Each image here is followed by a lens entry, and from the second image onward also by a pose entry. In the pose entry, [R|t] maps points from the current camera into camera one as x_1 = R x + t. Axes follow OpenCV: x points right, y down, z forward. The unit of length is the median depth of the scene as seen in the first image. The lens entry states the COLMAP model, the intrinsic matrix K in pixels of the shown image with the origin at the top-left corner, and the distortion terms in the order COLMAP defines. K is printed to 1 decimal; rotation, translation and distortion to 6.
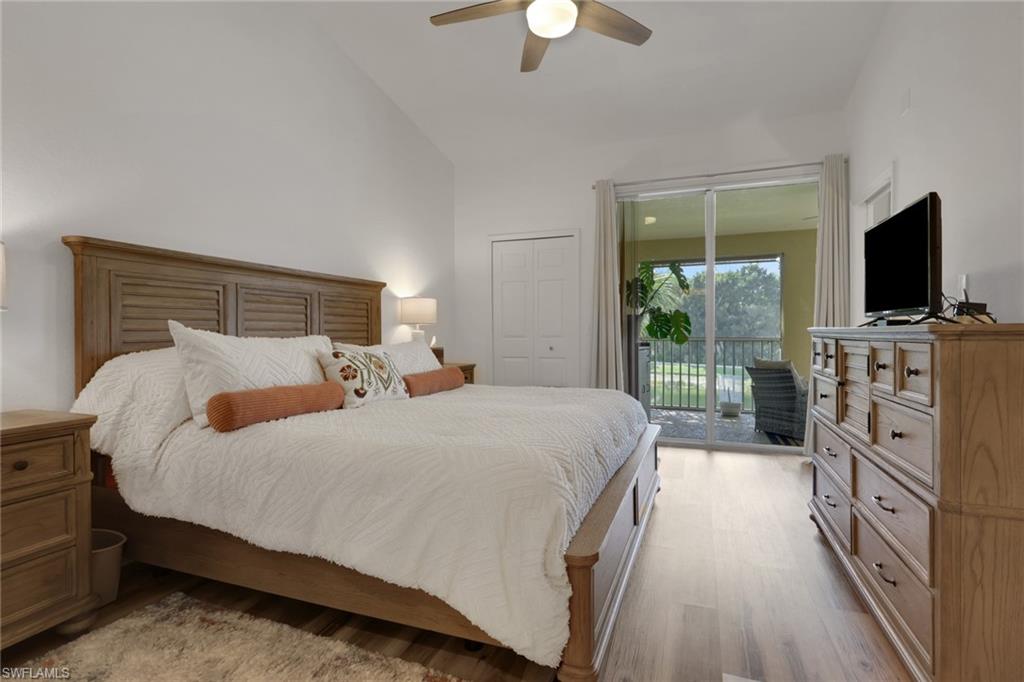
lens RADIAL K [[503.7, 0, 517.6], [0, 503.7, 338.6], [0, 0, 1]] dist [0.002889, 0.000272]
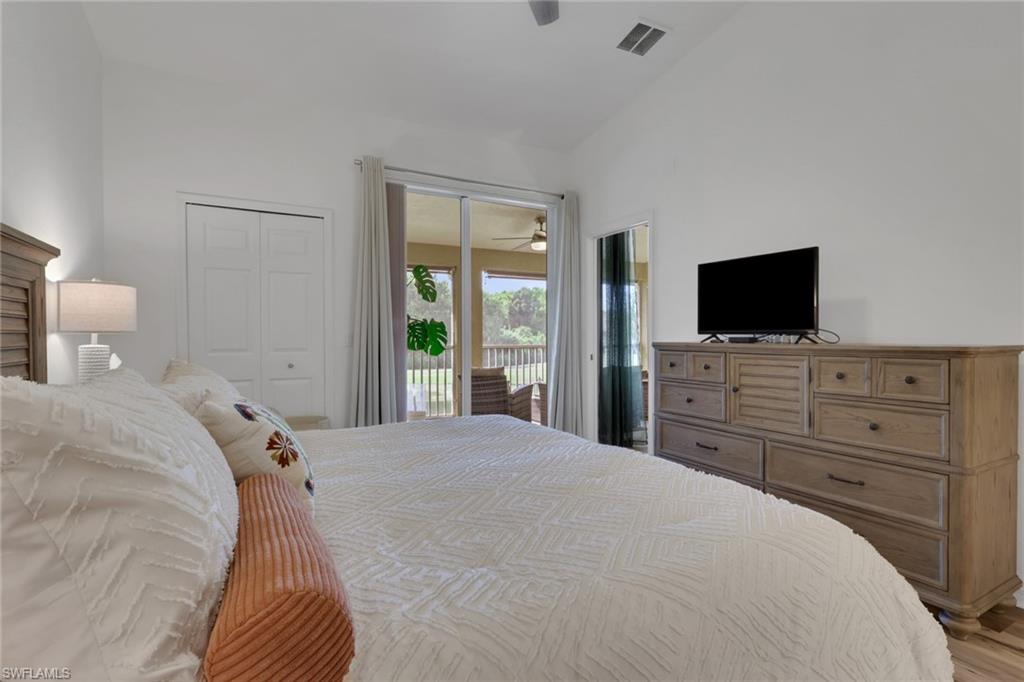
lens RADIAL K [[503.7, 0, 517.6], [0, 503.7, 338.6], [0, 0, 1]] dist [0.002889, 0.000272]
pose [[0.646659, -0.002017, 0.762777, -0.301683], [0.007666, 0.999963, -0.003855, -0.015637], [-0.762741, 0.008340, 0.646650, 0.297049]]
